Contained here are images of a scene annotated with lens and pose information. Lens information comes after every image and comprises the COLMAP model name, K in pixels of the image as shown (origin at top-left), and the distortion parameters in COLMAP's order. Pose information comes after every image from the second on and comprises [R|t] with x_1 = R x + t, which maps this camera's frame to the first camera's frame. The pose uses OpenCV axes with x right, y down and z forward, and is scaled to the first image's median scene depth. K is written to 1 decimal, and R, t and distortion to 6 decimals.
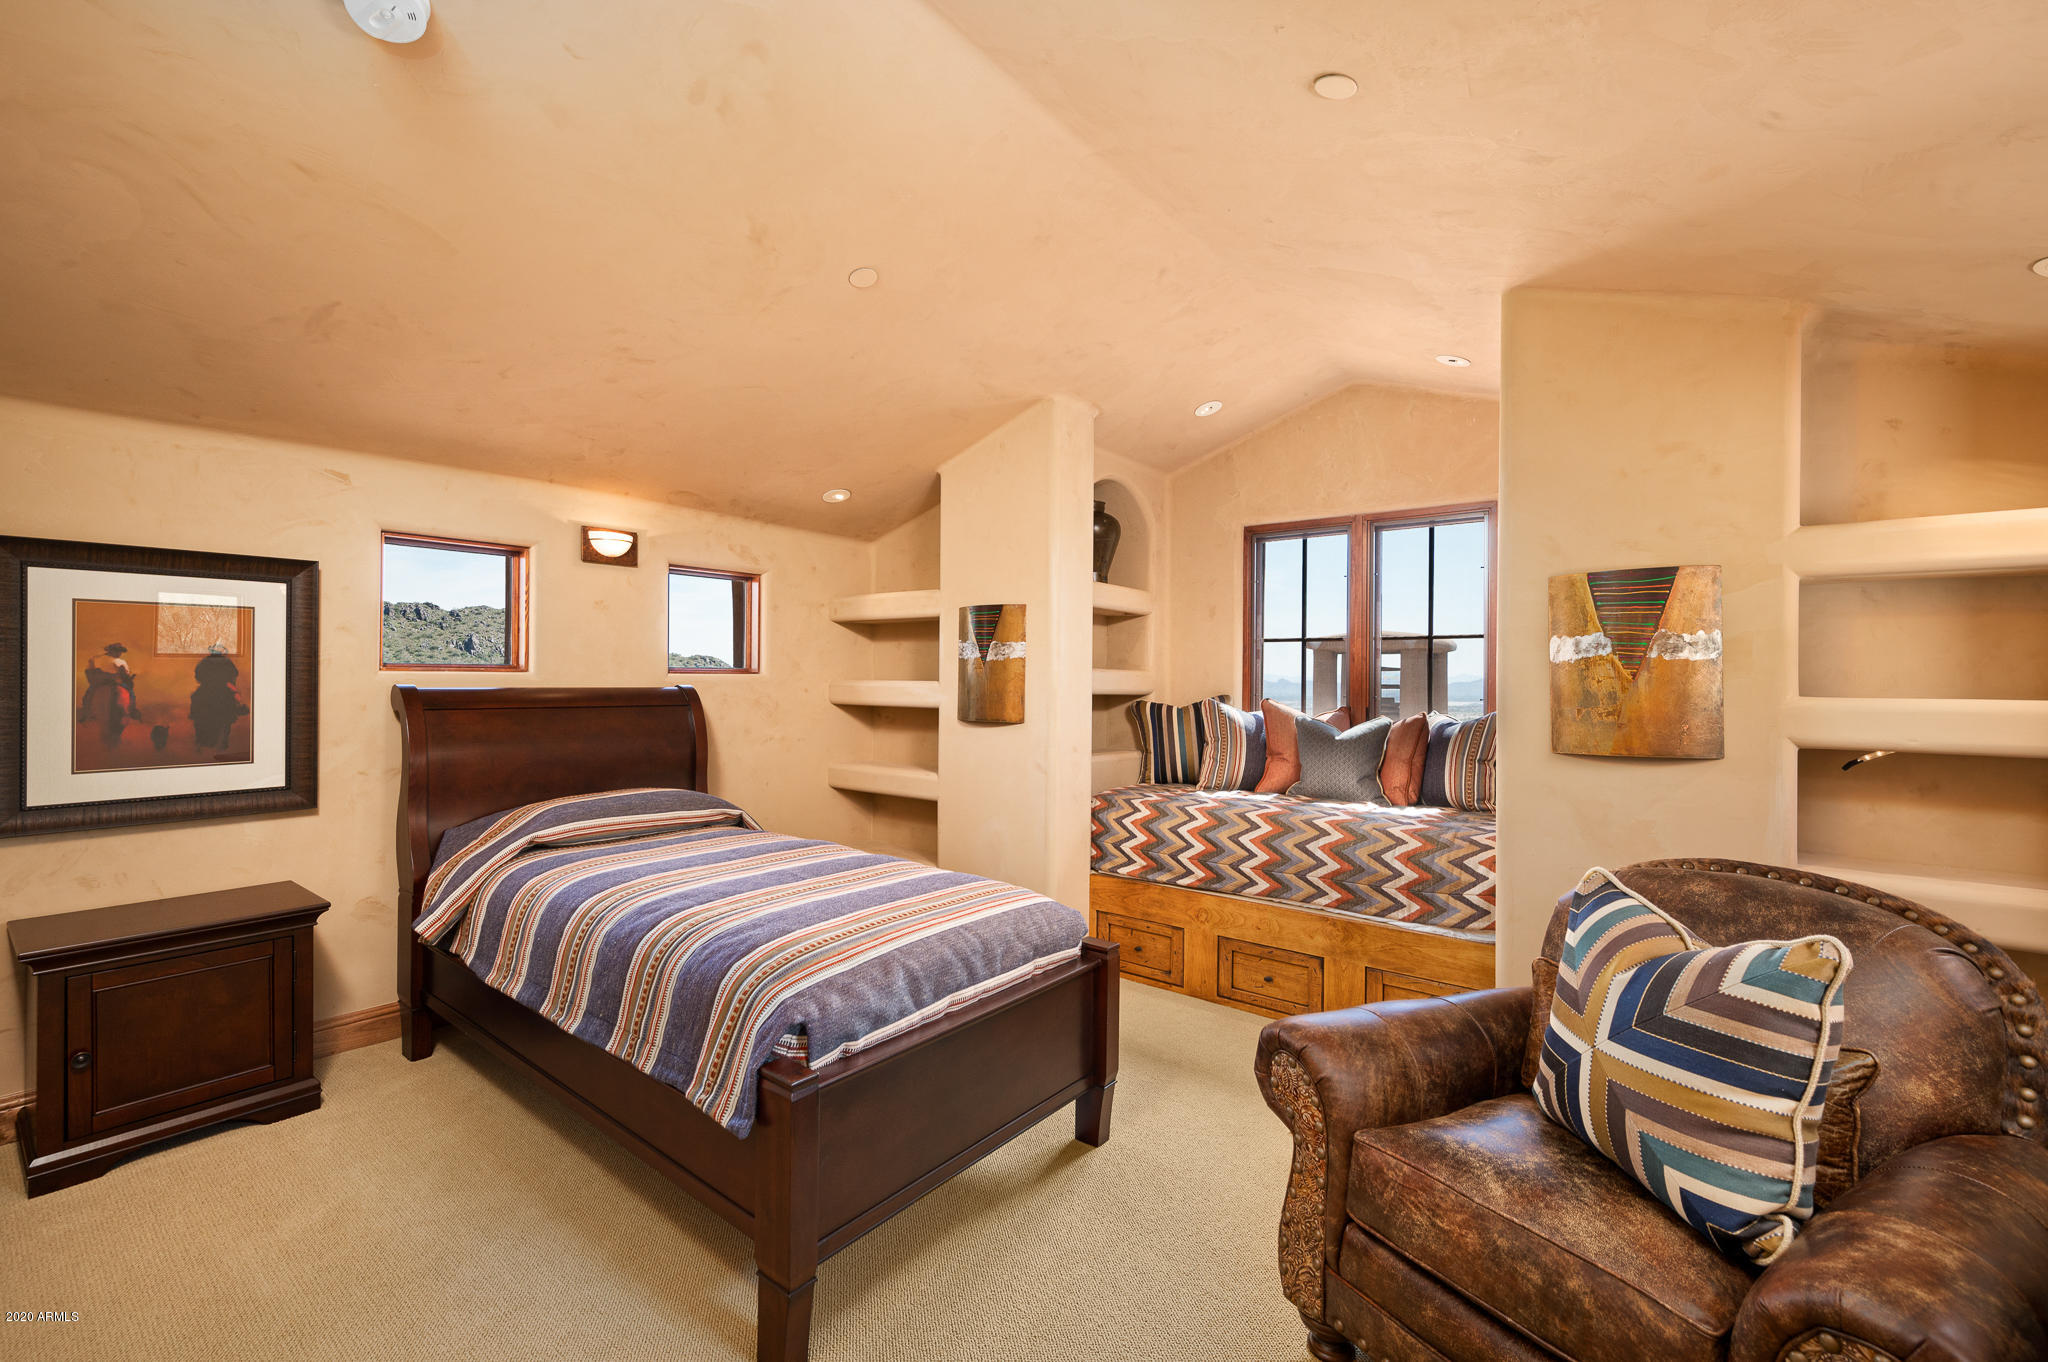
lens RADIAL K [[862.2, 0, 1016.0], [0, 862.2, 675.8], [0, 0, 1]] dist [0.000352, -0.000002]
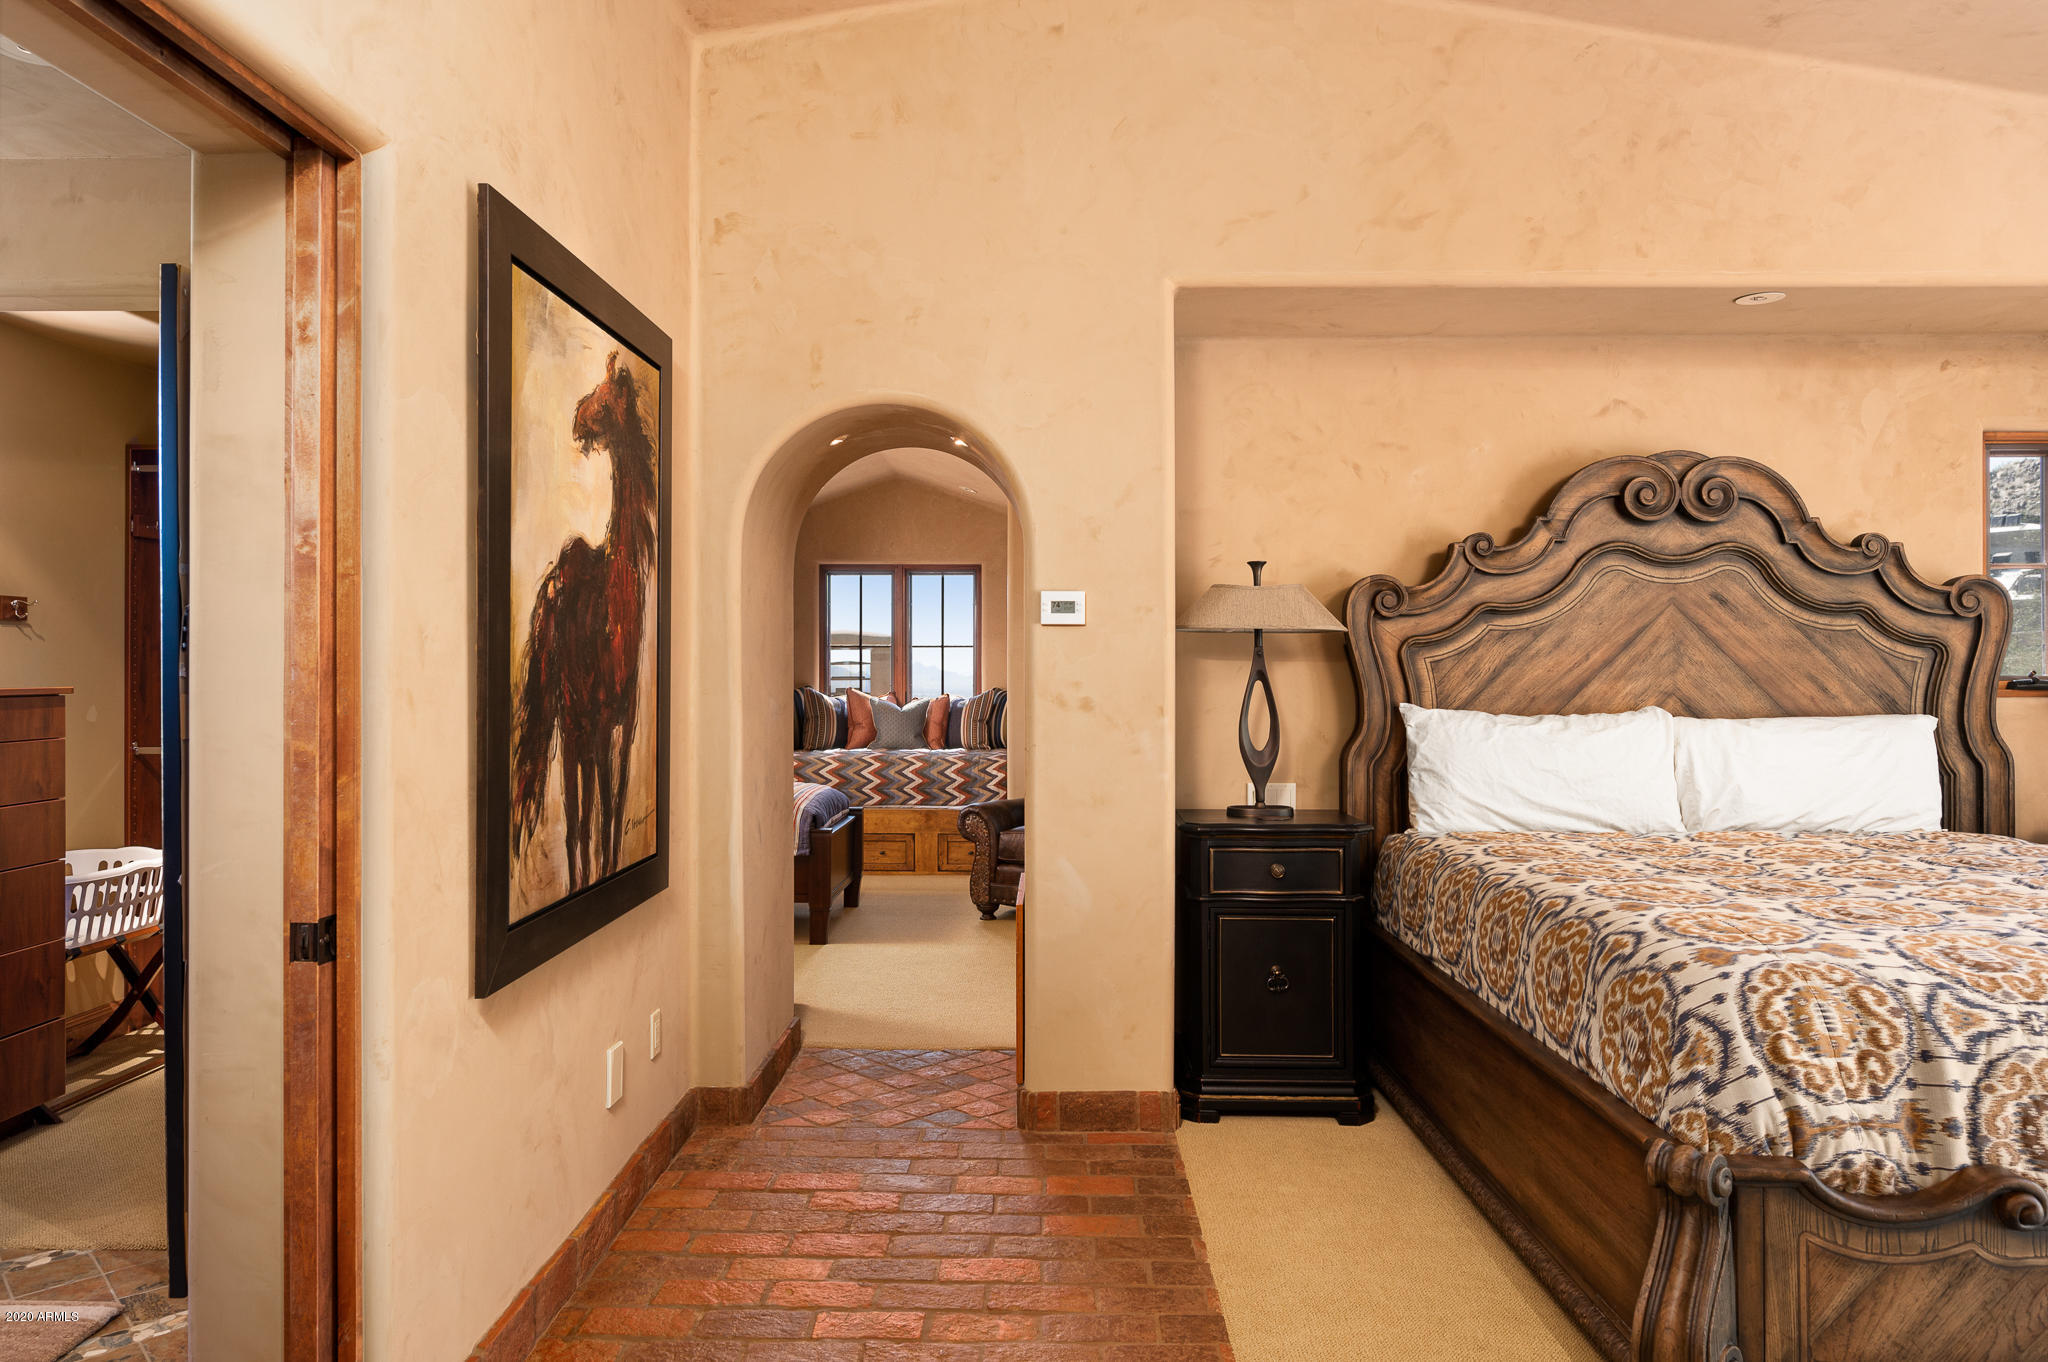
lens RADIAL K [[1315.9, 0, 1023.4], [0, 1315.9, 671.3], [0, 0, 1]] dist [0.001412, 0.000259]
pose [[0.780878, -0.010890, 0.624588, -1.084753], [0.003512, 0.999909, 0.013044, -0.033759], [-0.624673, -0.007992, 0.780845, -1.163381]]
